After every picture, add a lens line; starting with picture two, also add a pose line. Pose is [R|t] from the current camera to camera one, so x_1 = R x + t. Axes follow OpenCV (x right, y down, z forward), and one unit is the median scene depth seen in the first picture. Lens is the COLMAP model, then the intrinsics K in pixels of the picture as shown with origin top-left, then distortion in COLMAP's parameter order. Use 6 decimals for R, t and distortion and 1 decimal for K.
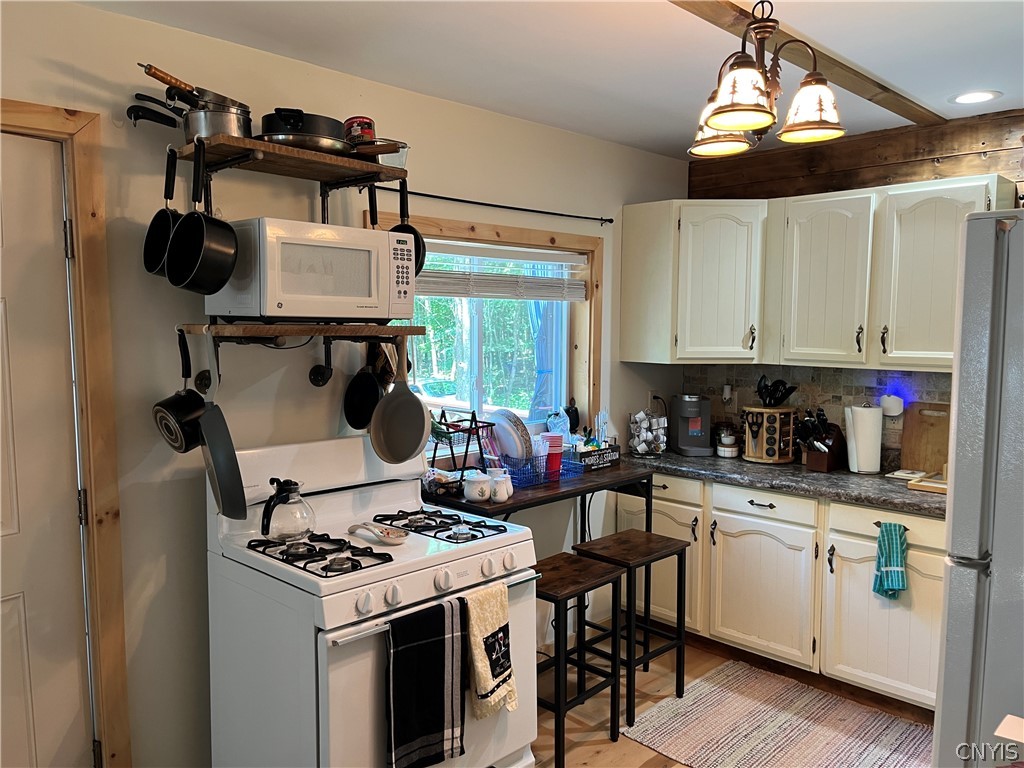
lens RADIAL K [[776.0, 0, 516.0], [0, 776.0, 392.7], [0, 0, 1]] dist [0.066895, -0.087554]
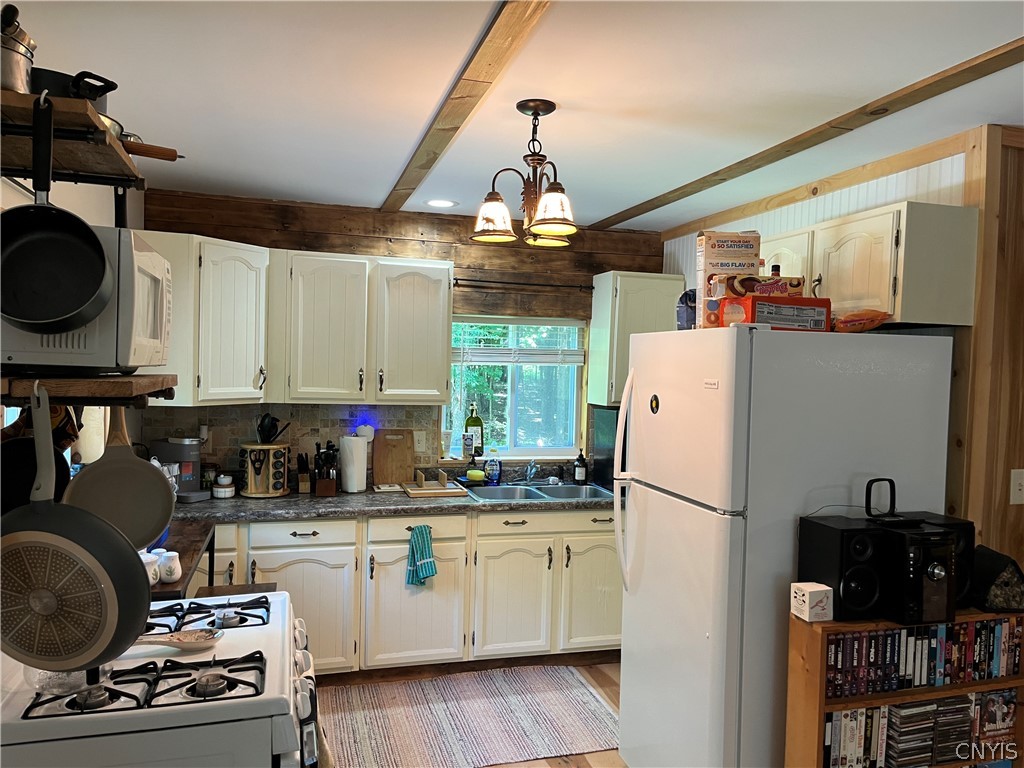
lens RADIAL K [[776.0, 0, 515.7], [0, 776.0, 393.1], [0, 0, 1]] dist [0.066895, -0.087554]
pose [[0.483515, -0.025679, 0.874959, -0.604971], [0.053227, 0.998582, -0.000107, -0.044179], [-0.873716, 0.046623, 0.484196, 0.271760]]
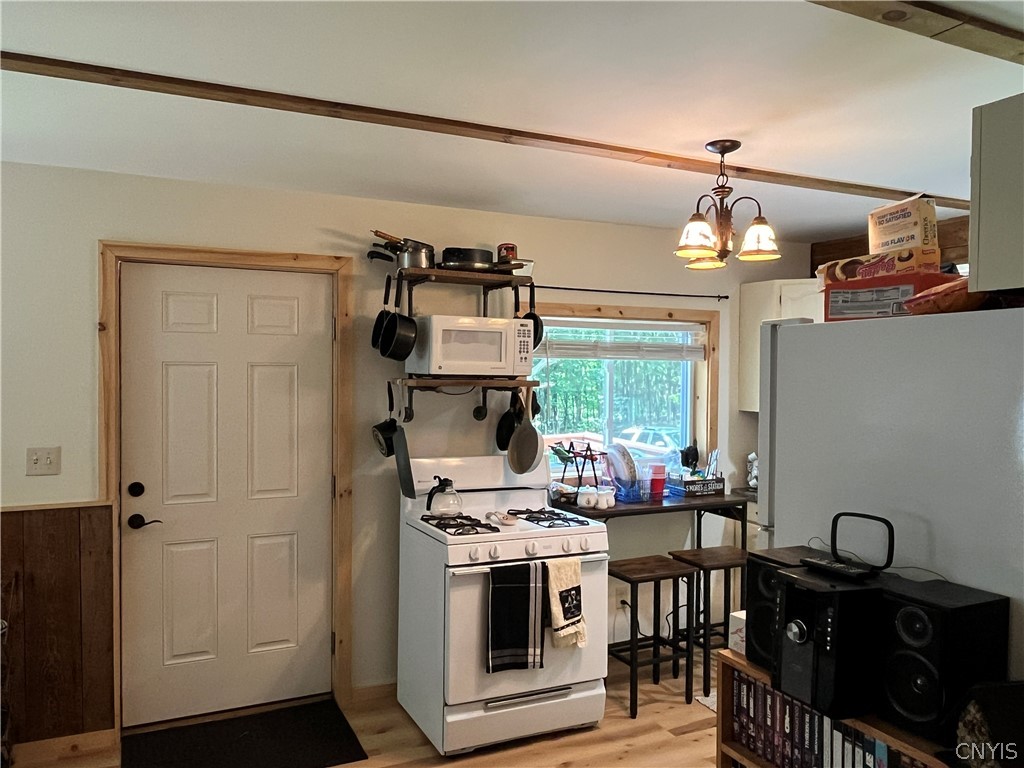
lens RADIAL K [[763.1, 0, 508.9], [0, 763.1, 383.5], [0, 0, 1]] dist [0.004163, -0.013404]
pose [[0.939772, 0.012294, -0.341581, 0.295721], [-0.038450, 0.996812, -0.069907, 0.021156], [0.339633, 0.078831, 0.937249, -0.346957]]
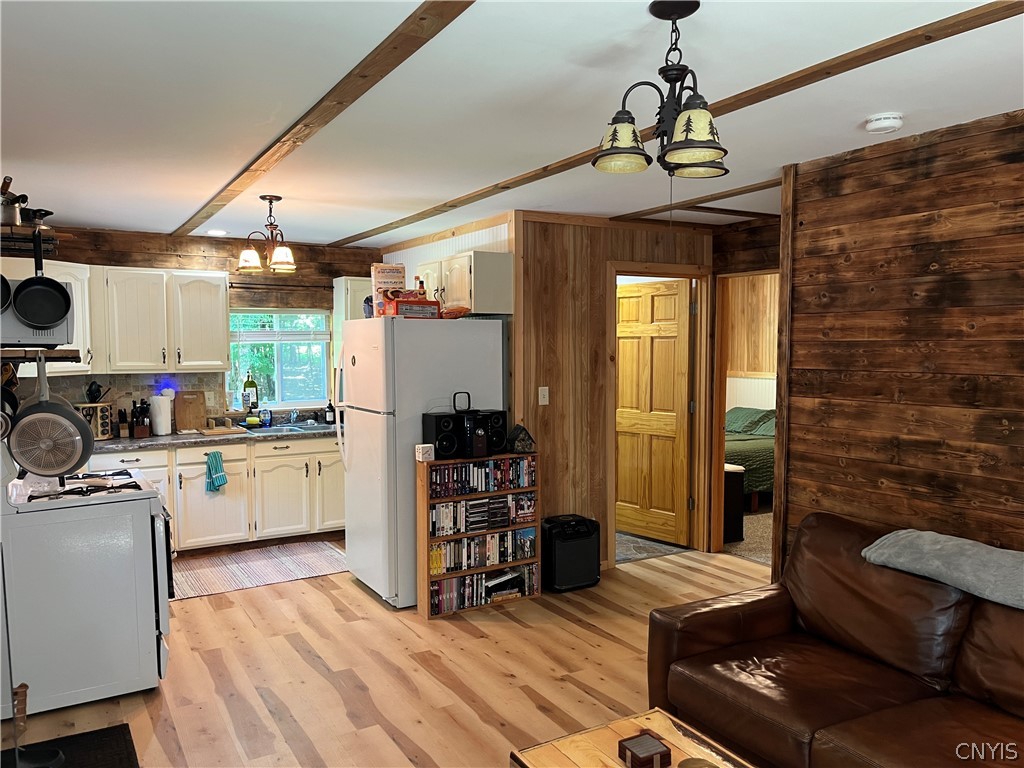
lens RADIAL K [[776.0, 0, 513.3], [0, 776.0, 392.2], [0, 0, 1]] dist [0.066895, -0.087554]
pose [[0.244170, -0.063869, 0.967627, -1.292831], [0.091963, 0.994857, 0.042460, 0.010489], [-0.965362, 0.078618, 0.248787, -0.199454]]
